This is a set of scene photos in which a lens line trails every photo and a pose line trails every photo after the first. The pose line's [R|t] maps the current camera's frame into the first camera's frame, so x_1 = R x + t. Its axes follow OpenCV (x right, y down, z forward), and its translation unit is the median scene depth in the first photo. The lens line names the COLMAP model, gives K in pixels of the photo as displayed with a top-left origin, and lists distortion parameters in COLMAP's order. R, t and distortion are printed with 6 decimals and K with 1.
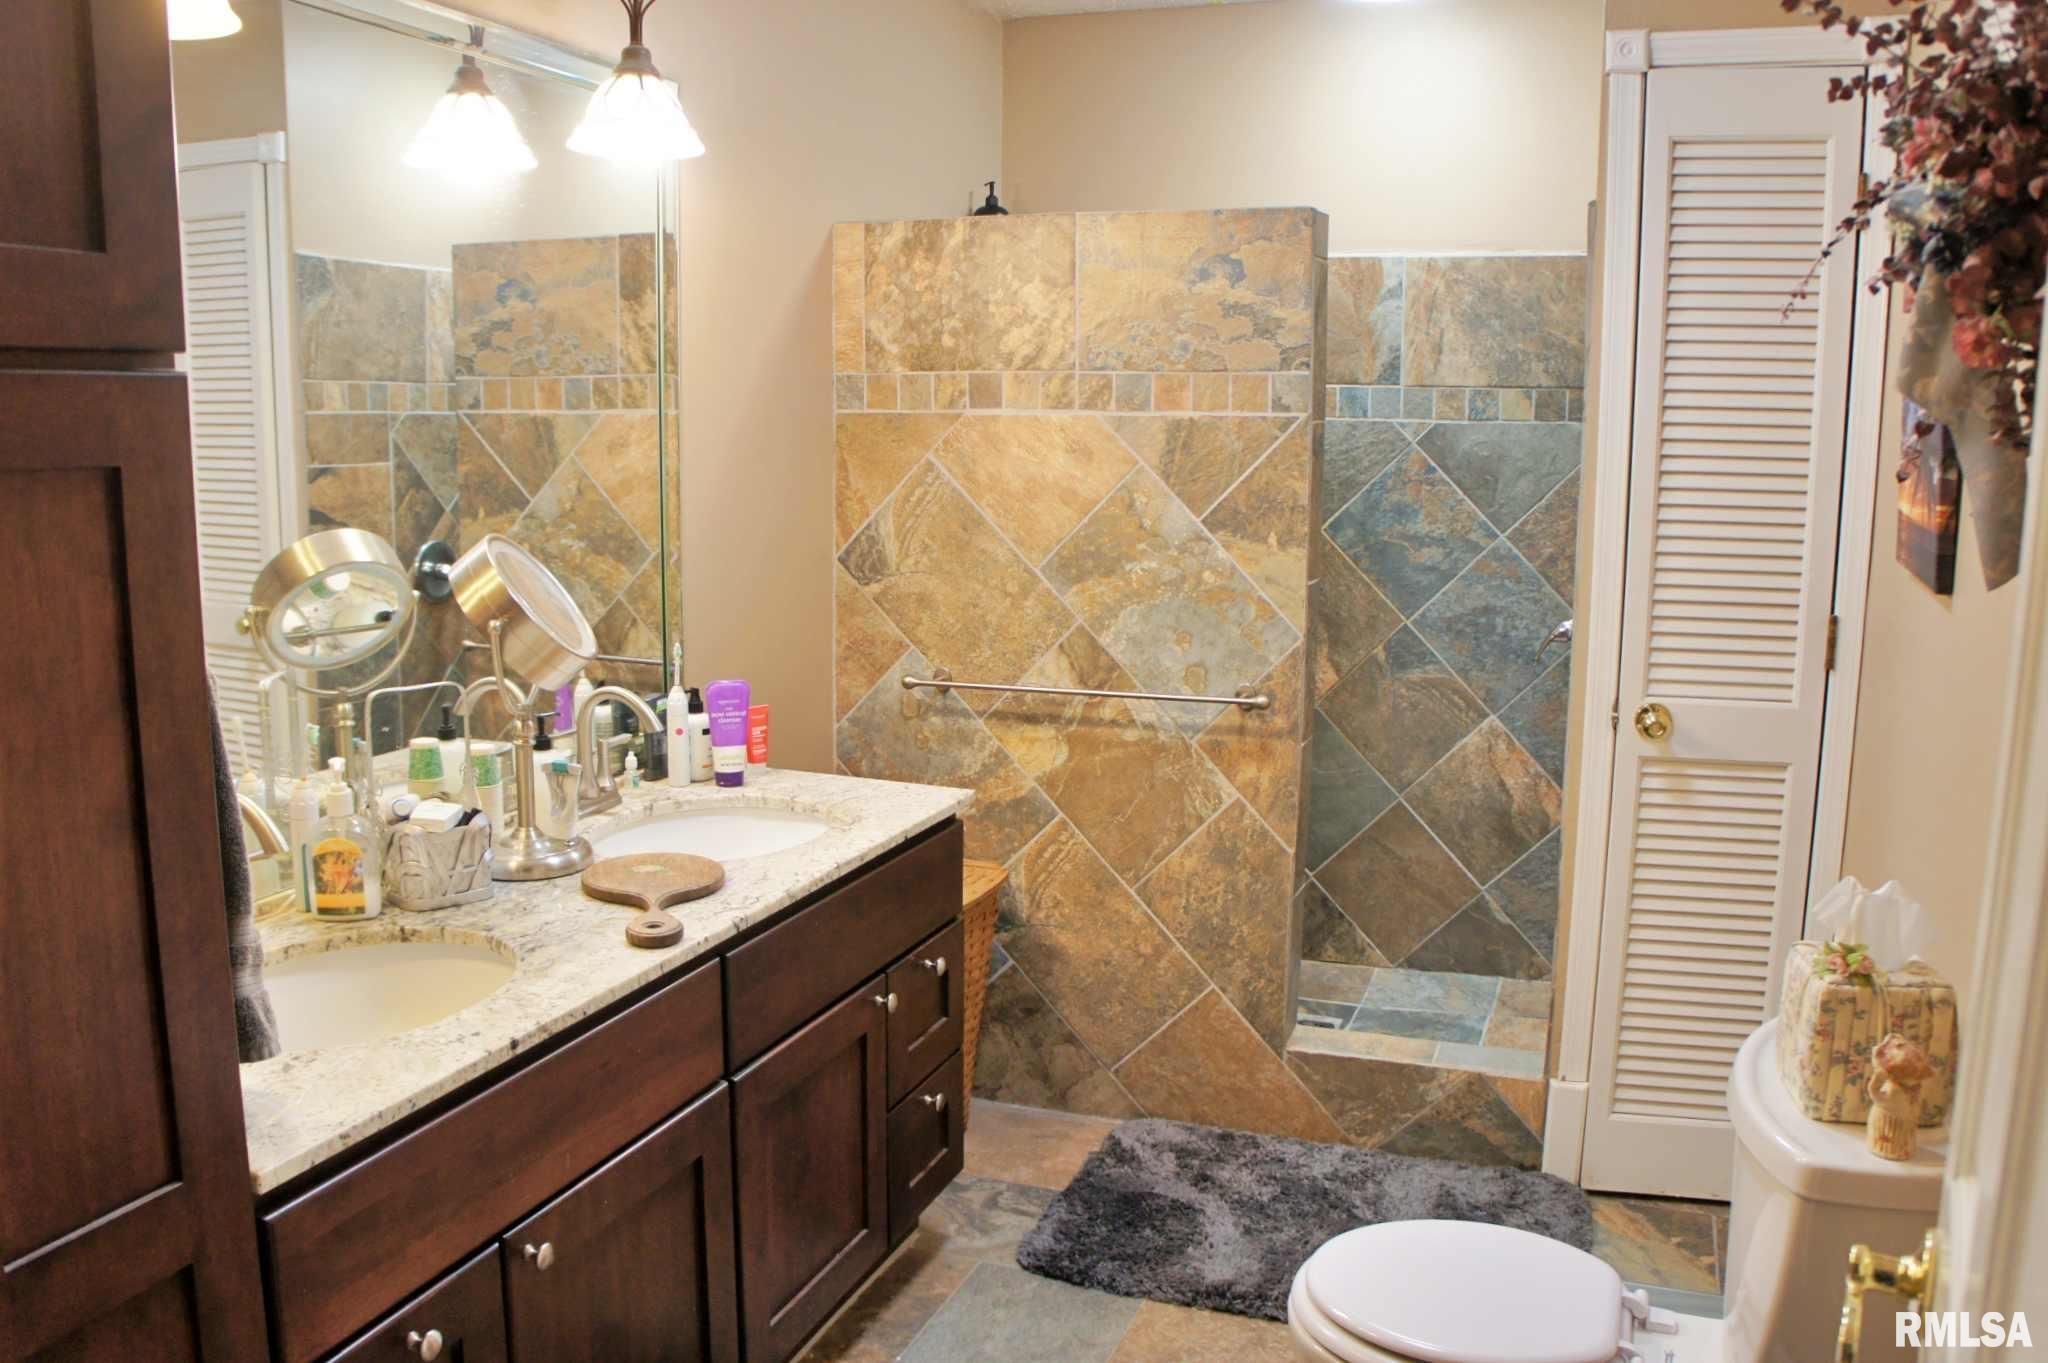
lens RADIAL K [[1711.2, 0, 1021.6], [0, 1711.2, 714.9], [0, 0, 1]] dist [-0.198618, 0.144578]
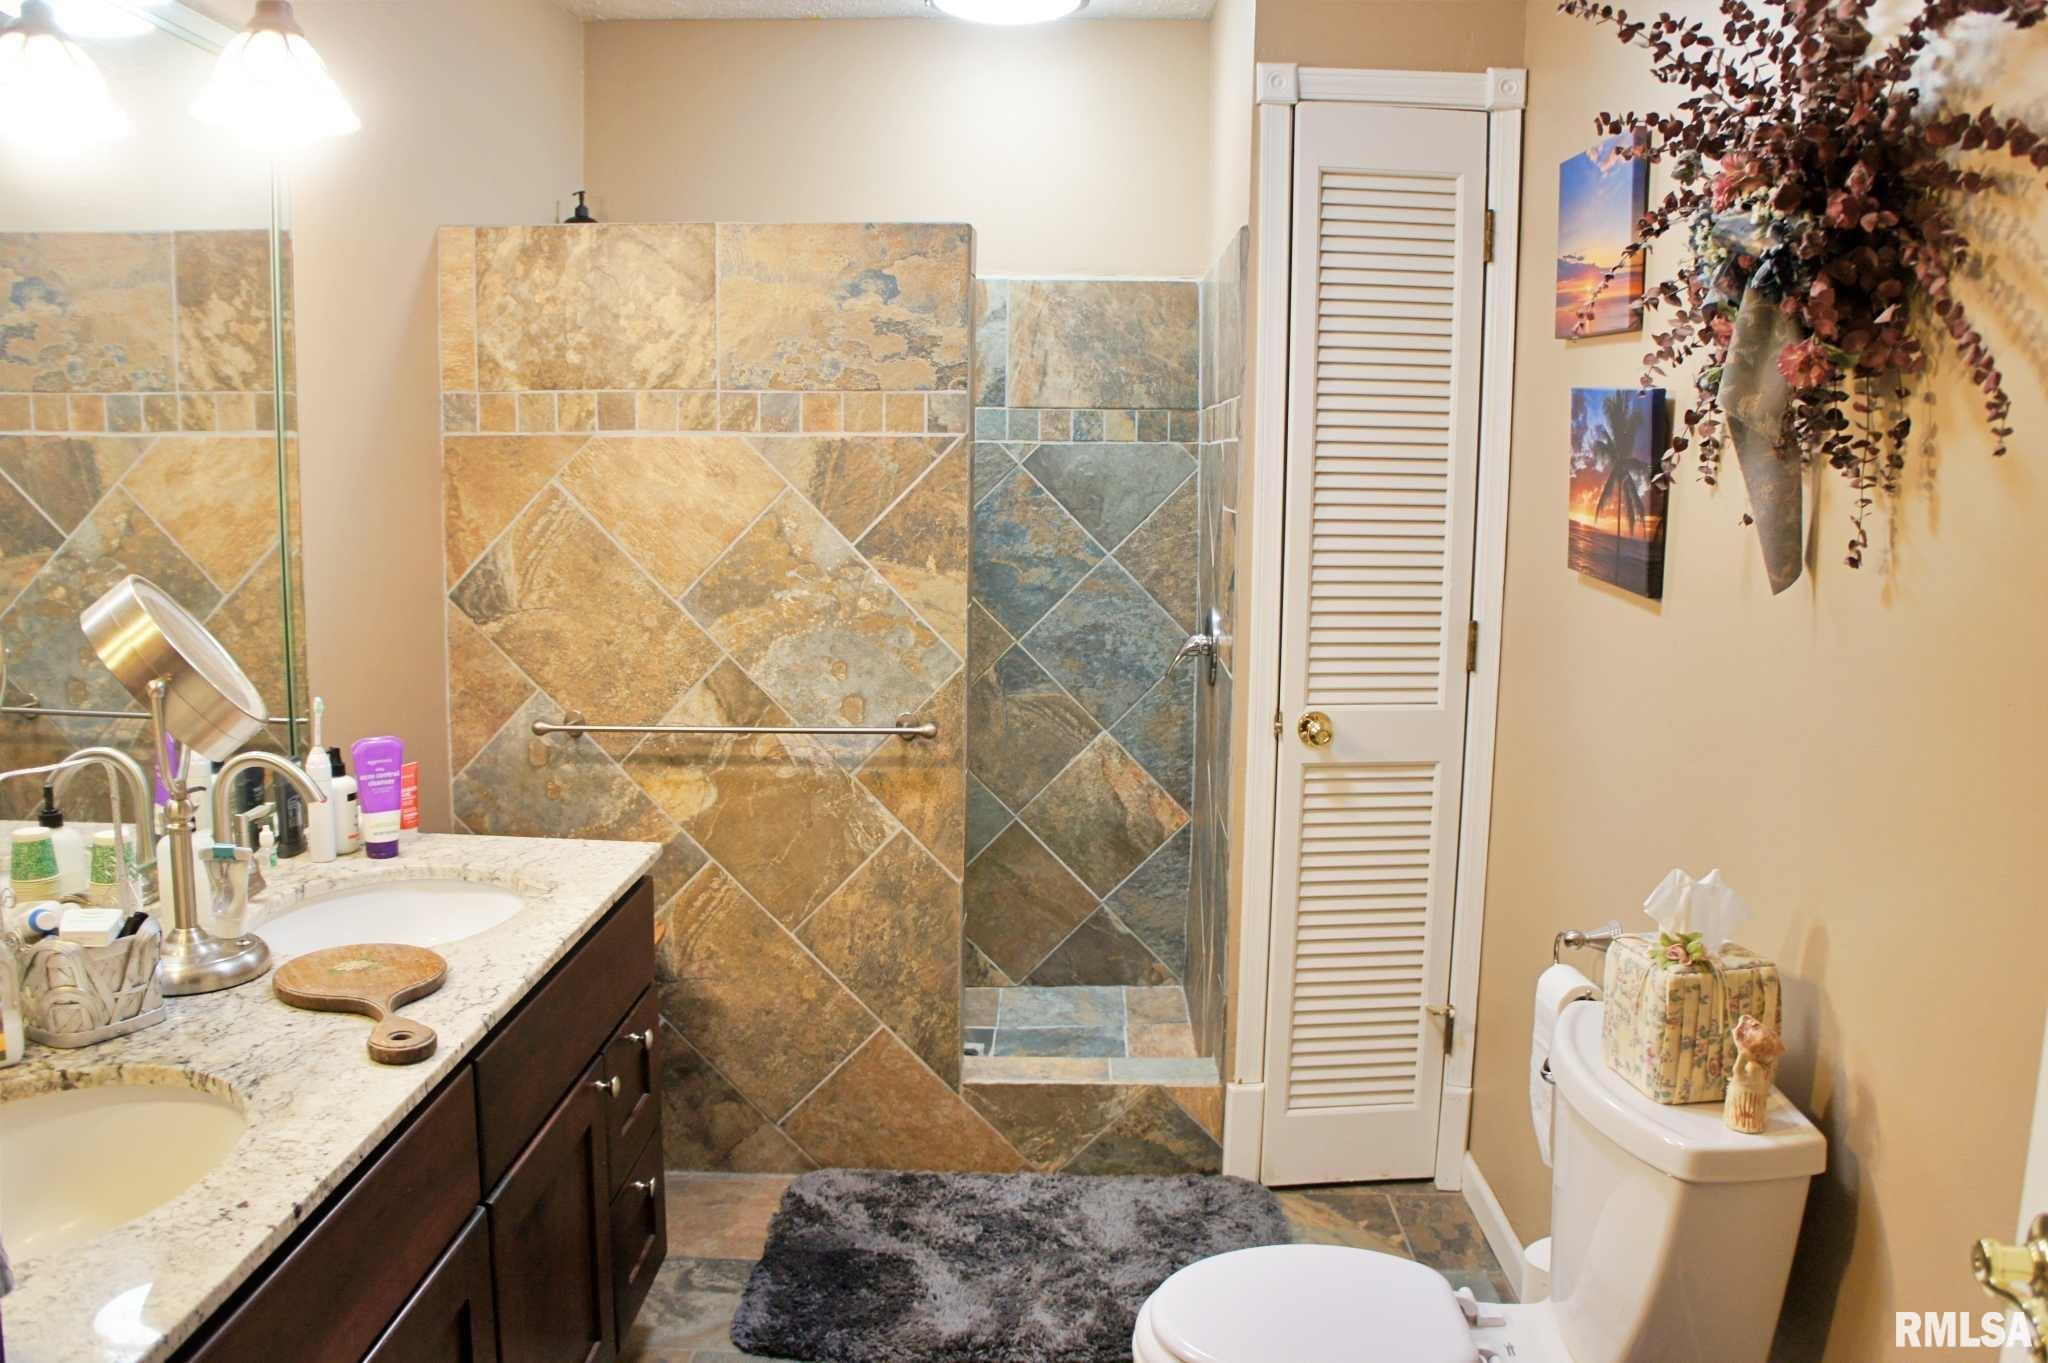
lens RADIAL K [[1650.8, 0, 1030.6], [0, 1650.8, 703.1], [0, 0, 1]] dist [-0.195382, 0.148301]
pose [[0.937533, -0.046312, 0.344800, -0.124230], [0.052881, 0.998554, -0.009667, -0.010609], [-0.343854, 0.027297, 0.938626, 0.094118]]
